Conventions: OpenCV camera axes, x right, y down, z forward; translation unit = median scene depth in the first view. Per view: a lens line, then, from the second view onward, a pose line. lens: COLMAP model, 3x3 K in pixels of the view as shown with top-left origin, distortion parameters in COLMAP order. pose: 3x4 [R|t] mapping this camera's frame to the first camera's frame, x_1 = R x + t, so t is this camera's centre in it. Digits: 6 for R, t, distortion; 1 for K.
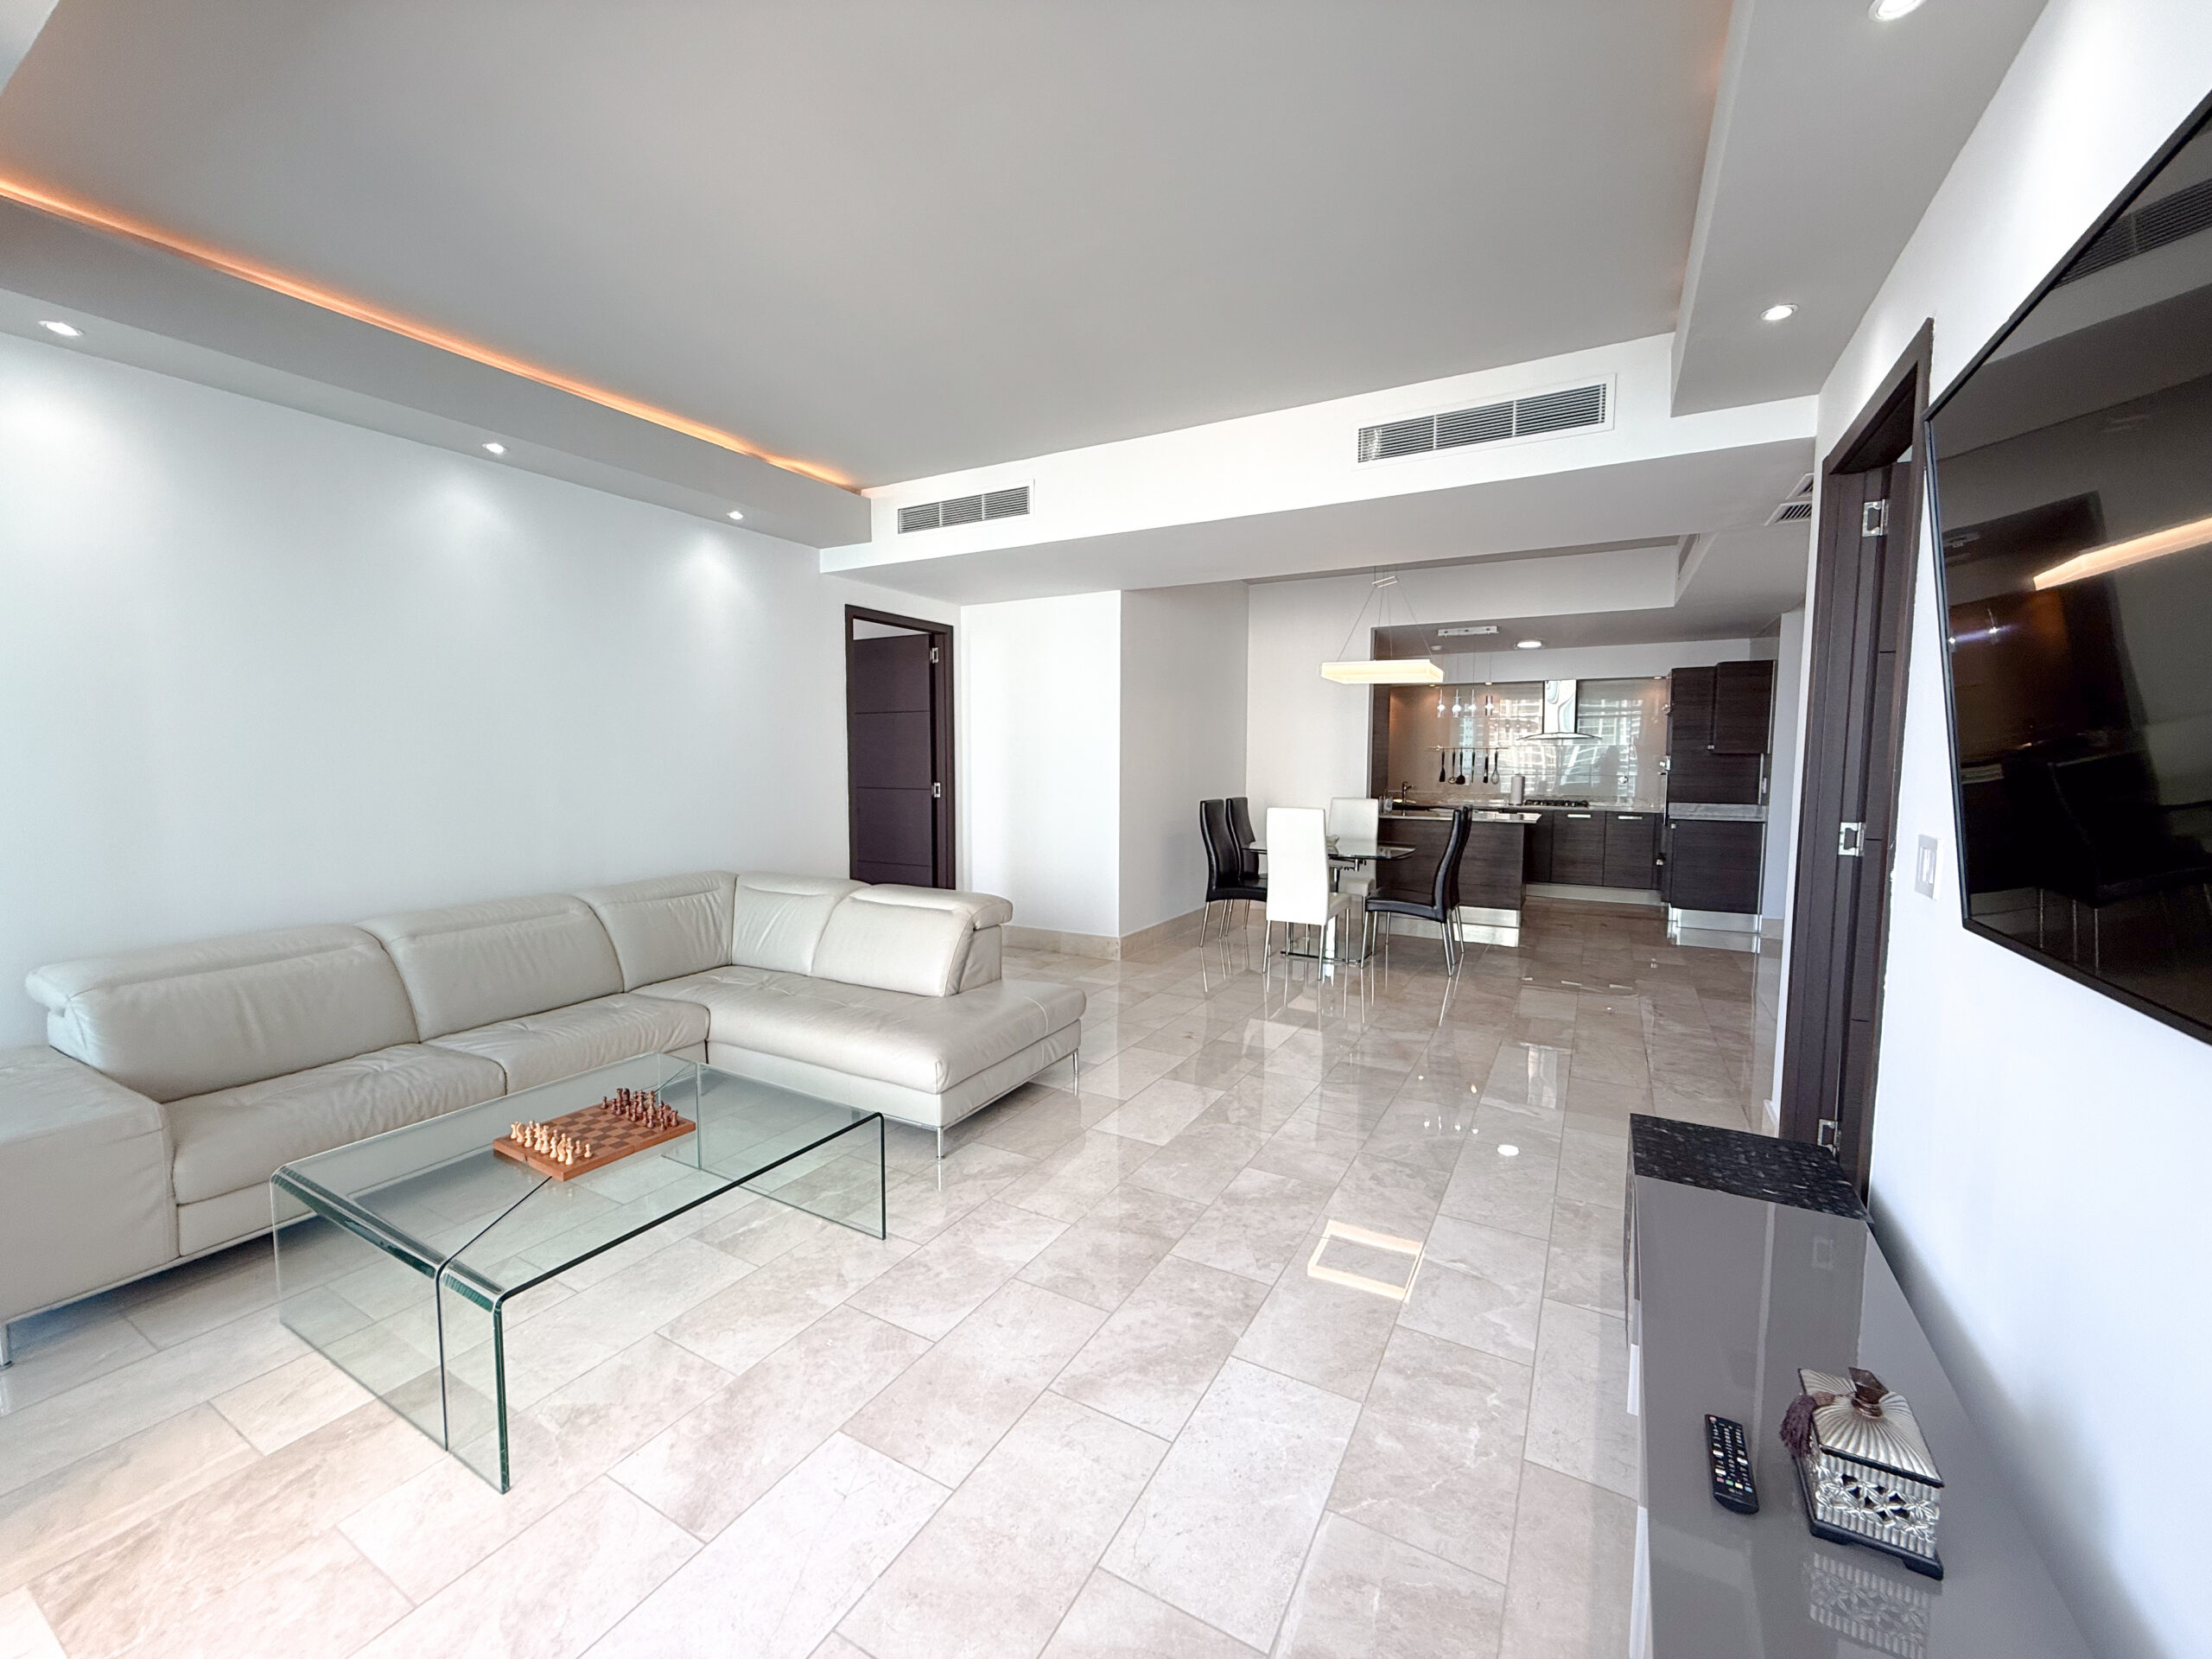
lens RADIAL K [[879.7, 0, 1105.8], [0, 879.7, 826.2], [0, 0, 1]] dist [0.001541, 0.000270]
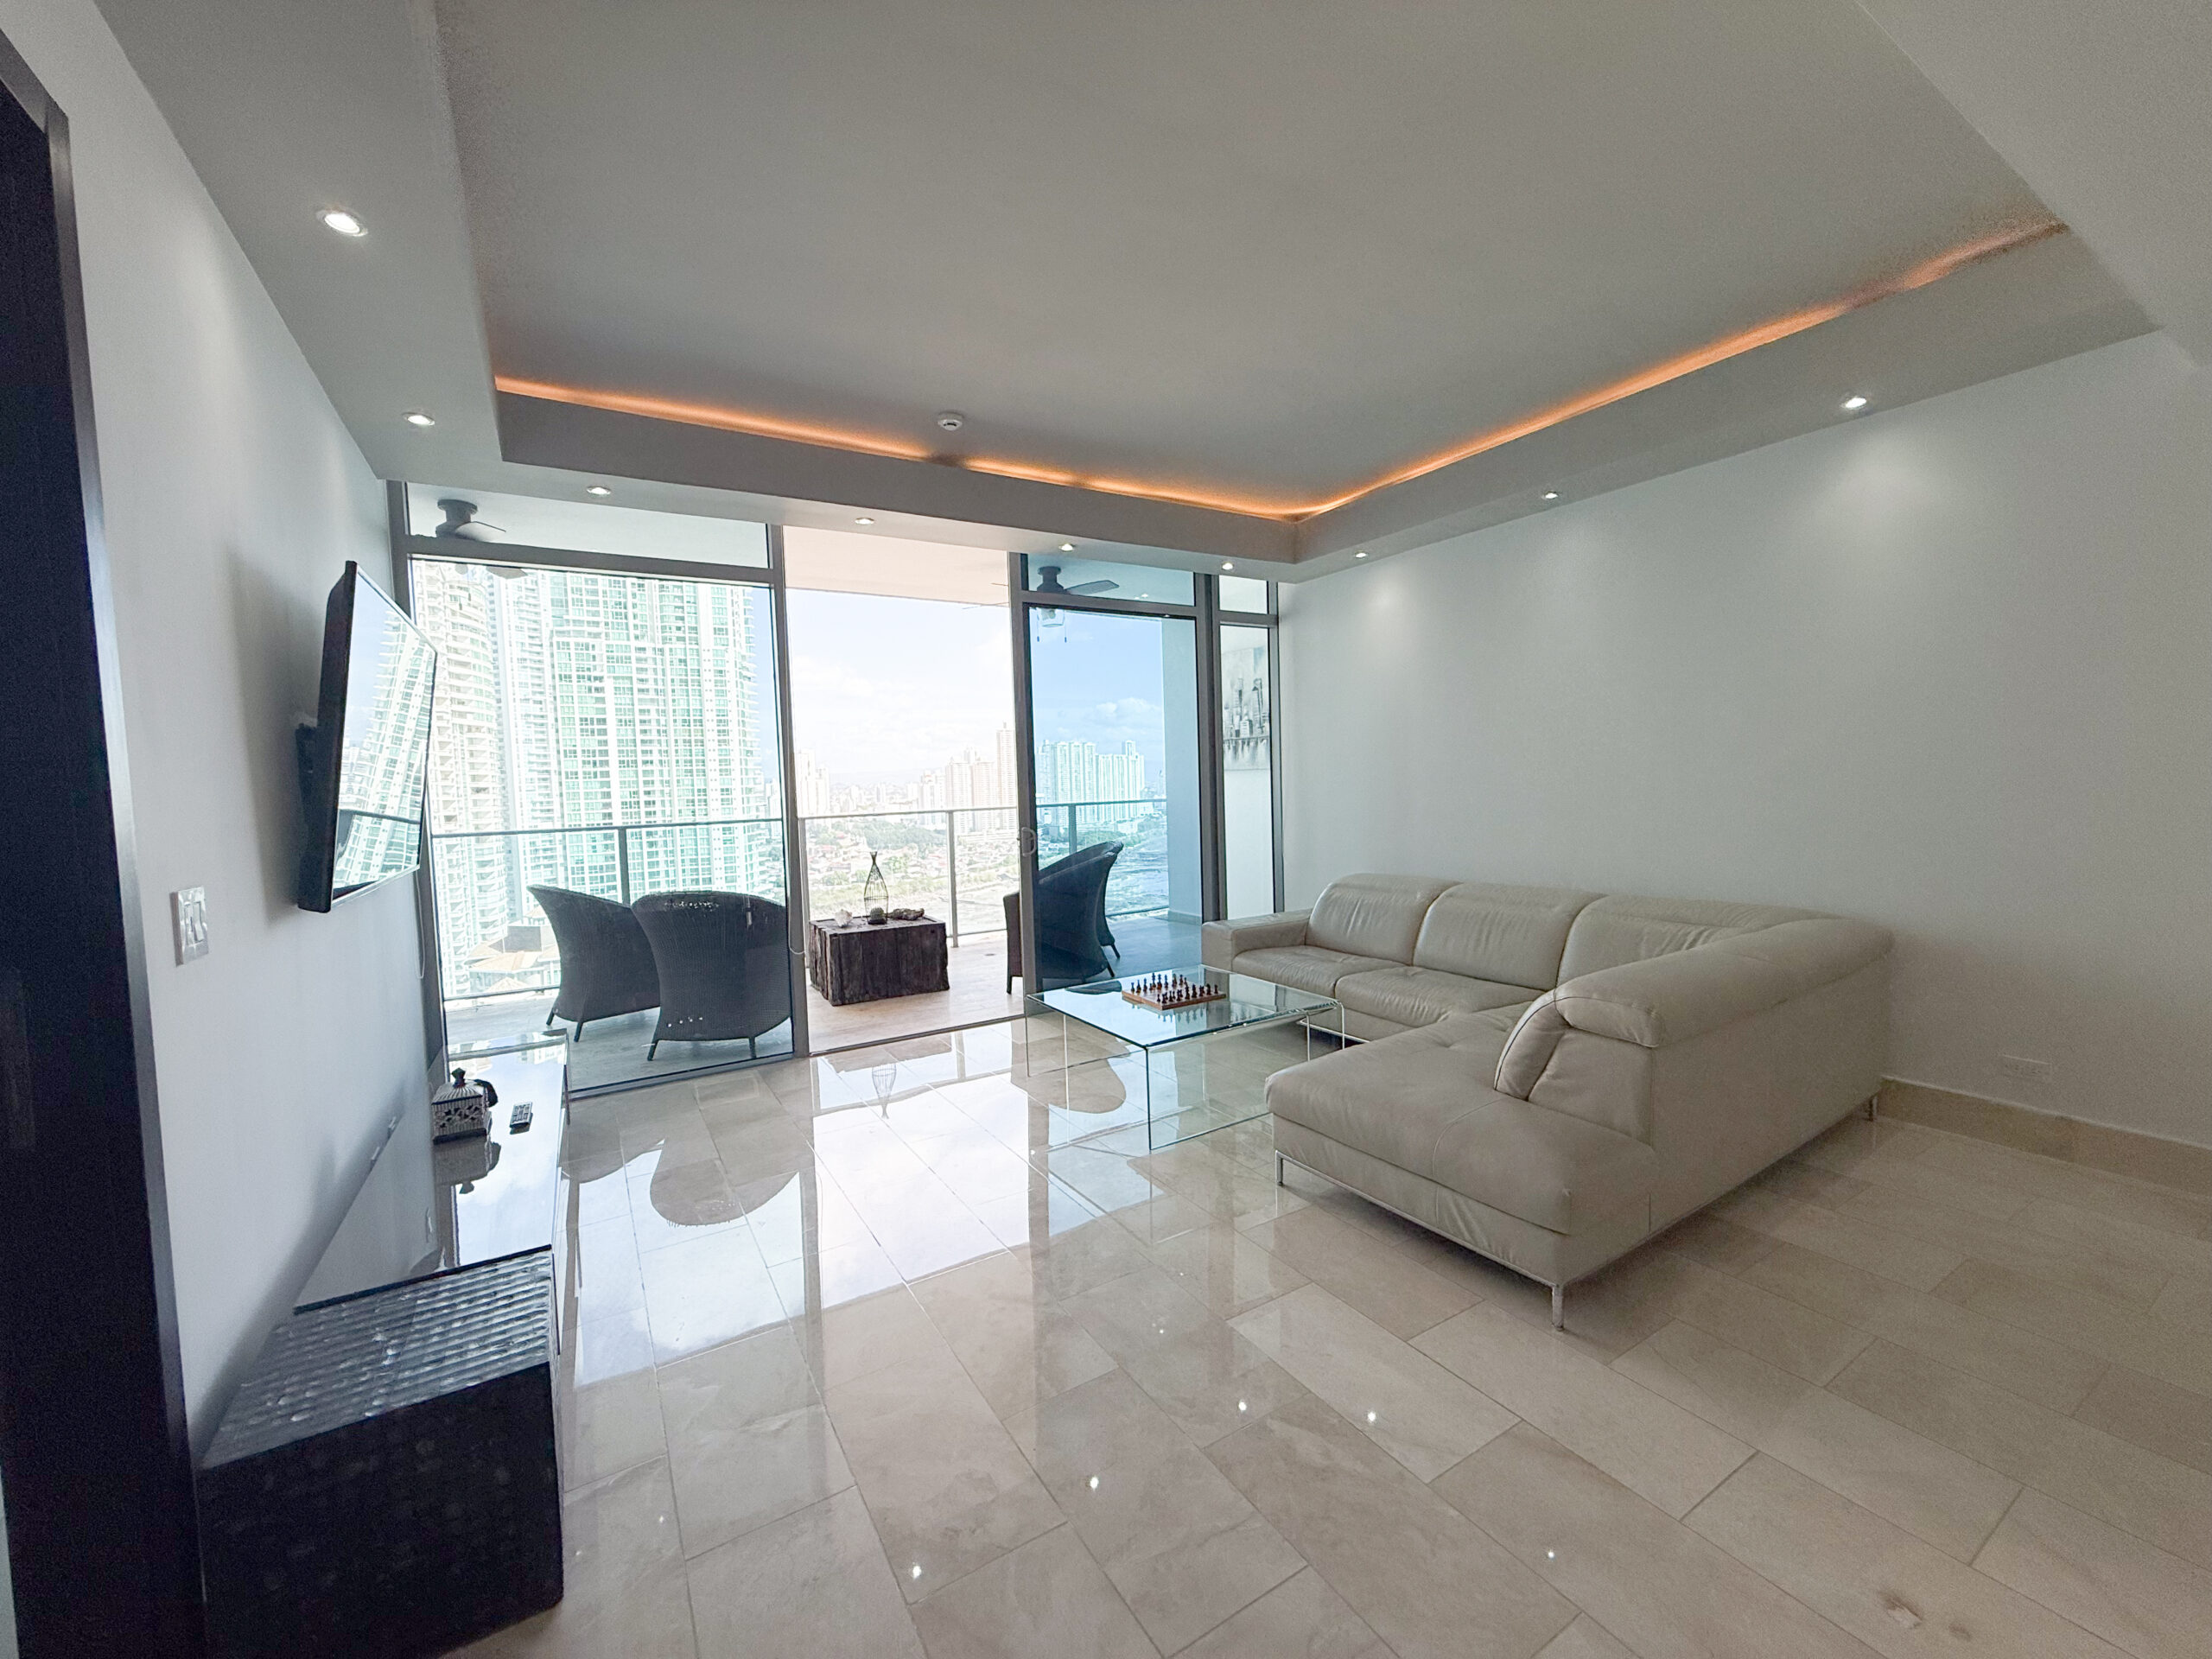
lens RADIAL K [[879.7, 0, 1105.8], [0, 879.7, 826.2], [0, 0, 1]] dist [0.001541, 0.000270]
pose [[-0.480013, 0.056413, -0.875446, 0.619544], [-0.043307, 0.995190, 0.087875, -0.076226], [0.876192, 0.080094, -0.475261, 1.072230]]
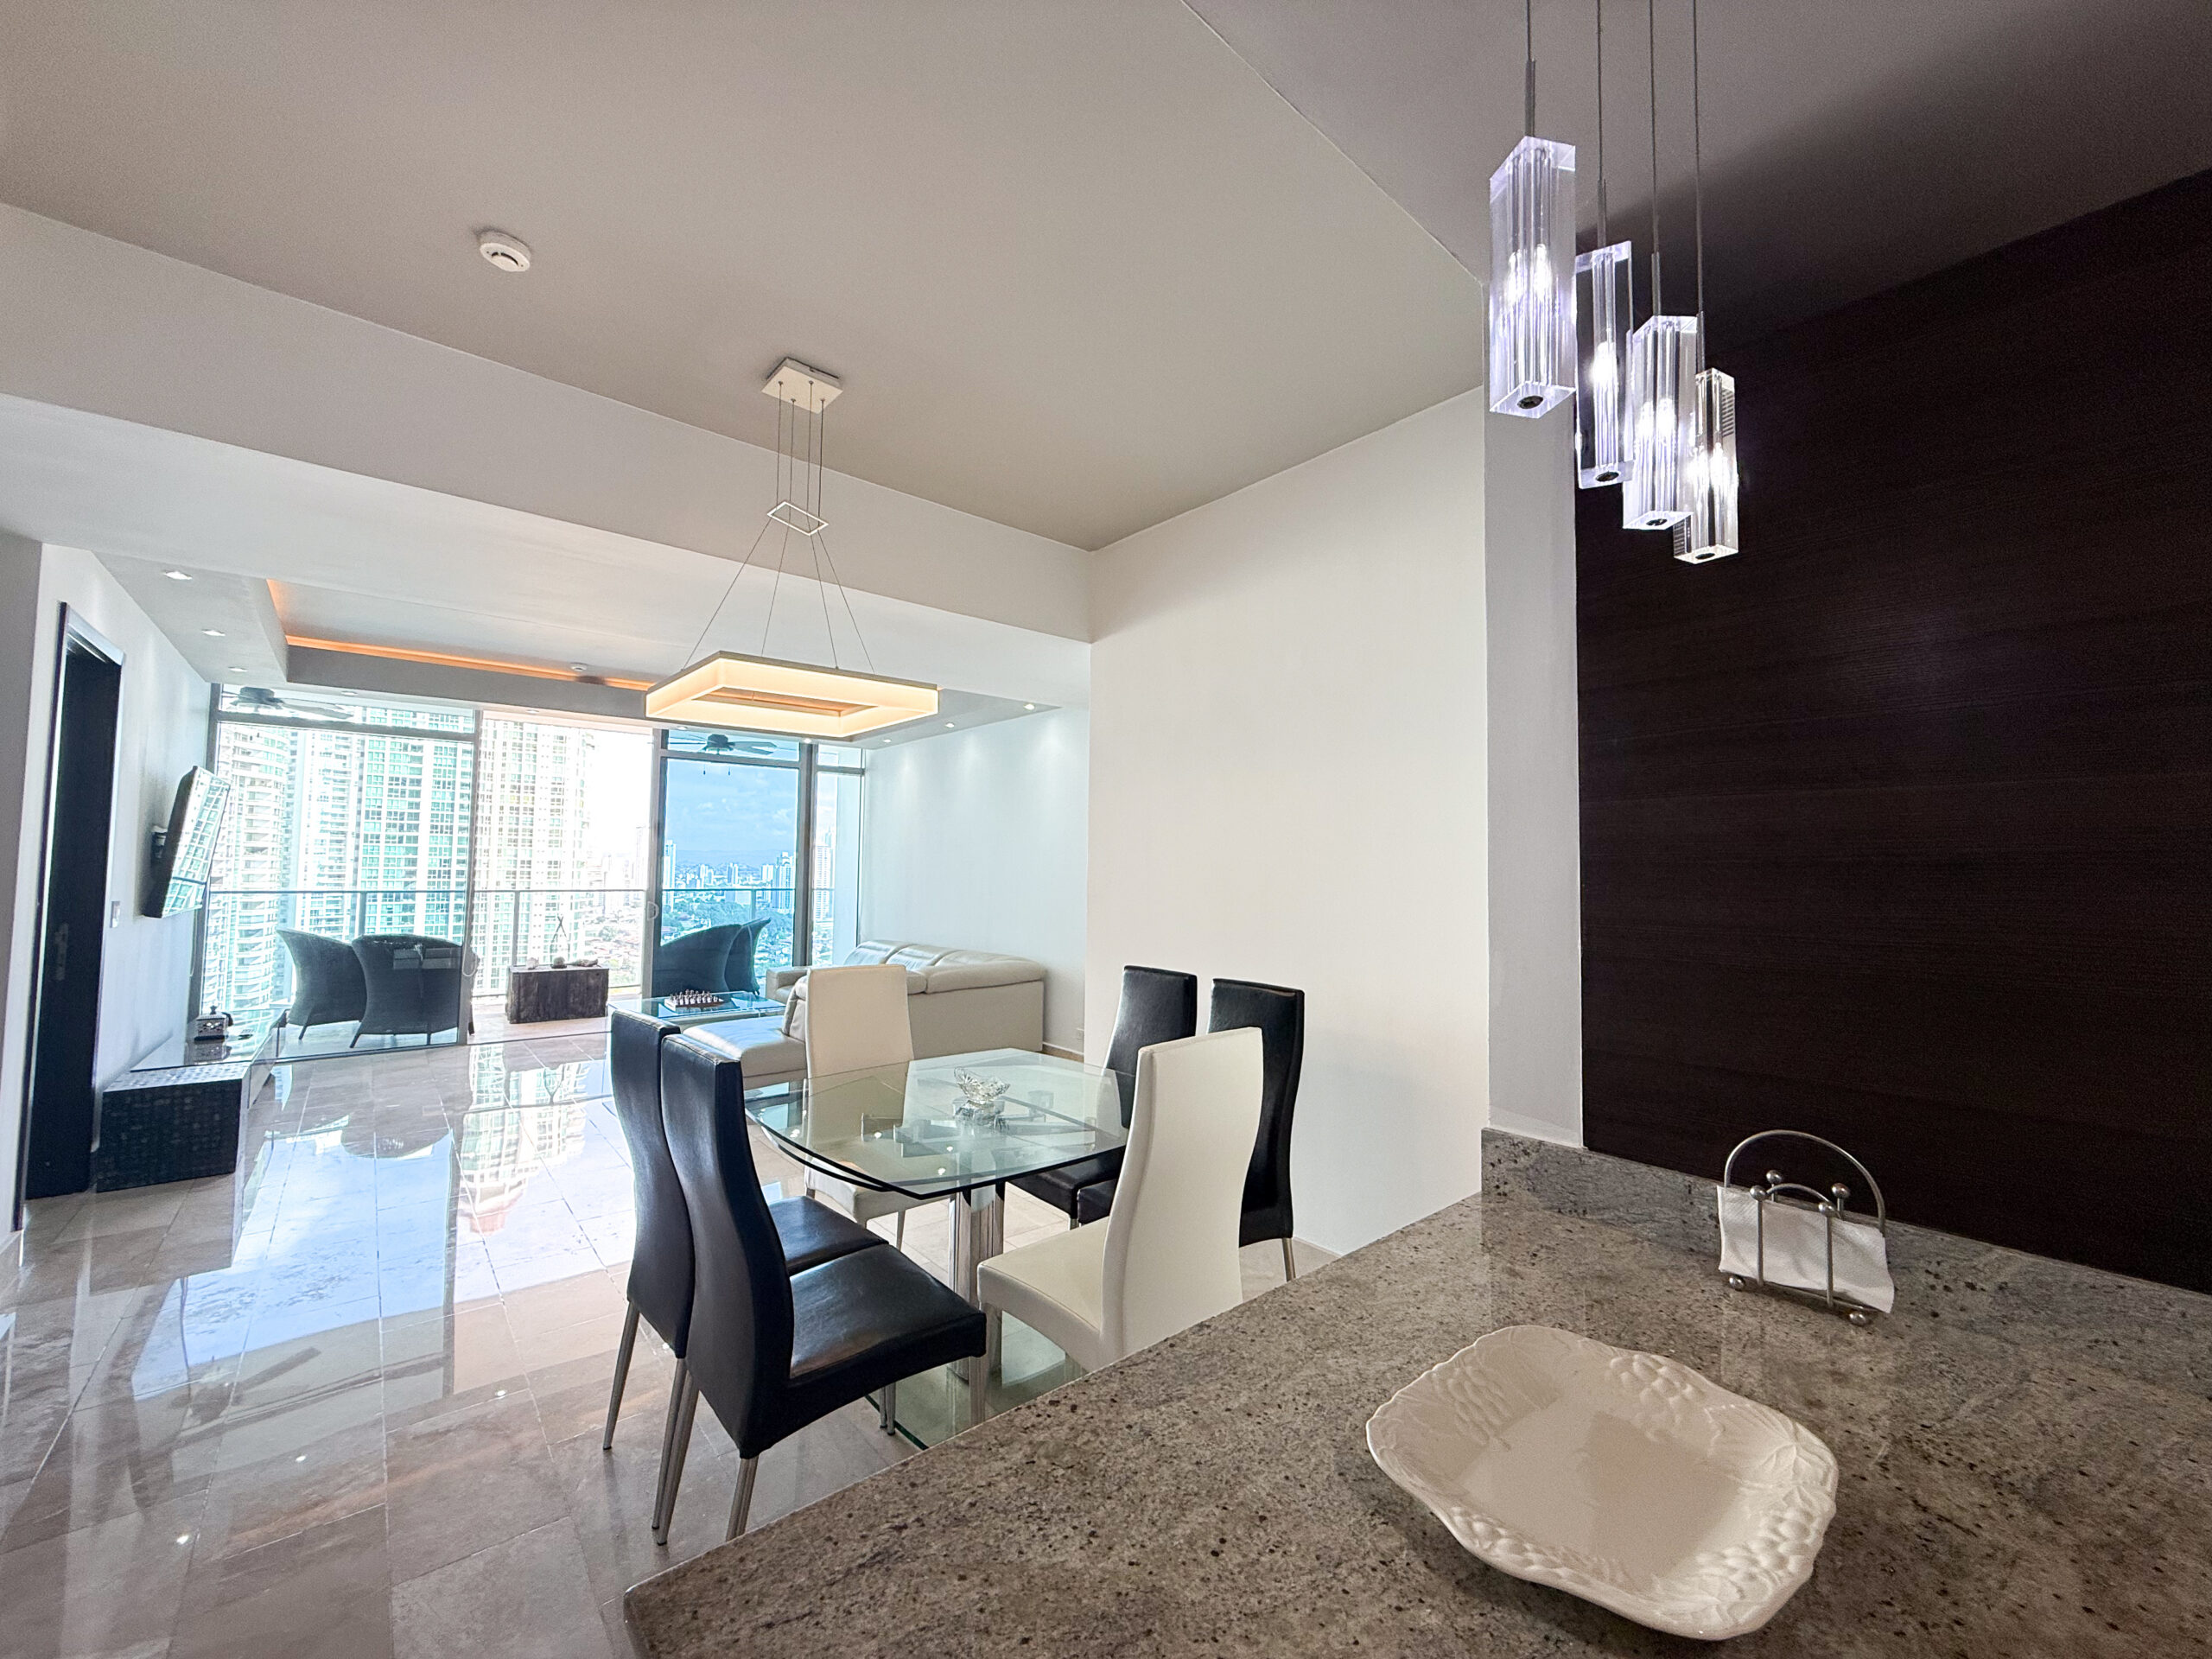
lens RADIAL K [[877.3, 0, 1106.0], [0, 877.3, 829.5], [0, 0, 1]] dist [0.001975, -0.000173]
pose [[-0.342401, -0.055239, -0.937929, 0.674668], [-0.093153, 0.995348, -0.024614, -0.087596], [0.934925, 0.078943, -0.345954, 1.188194]]
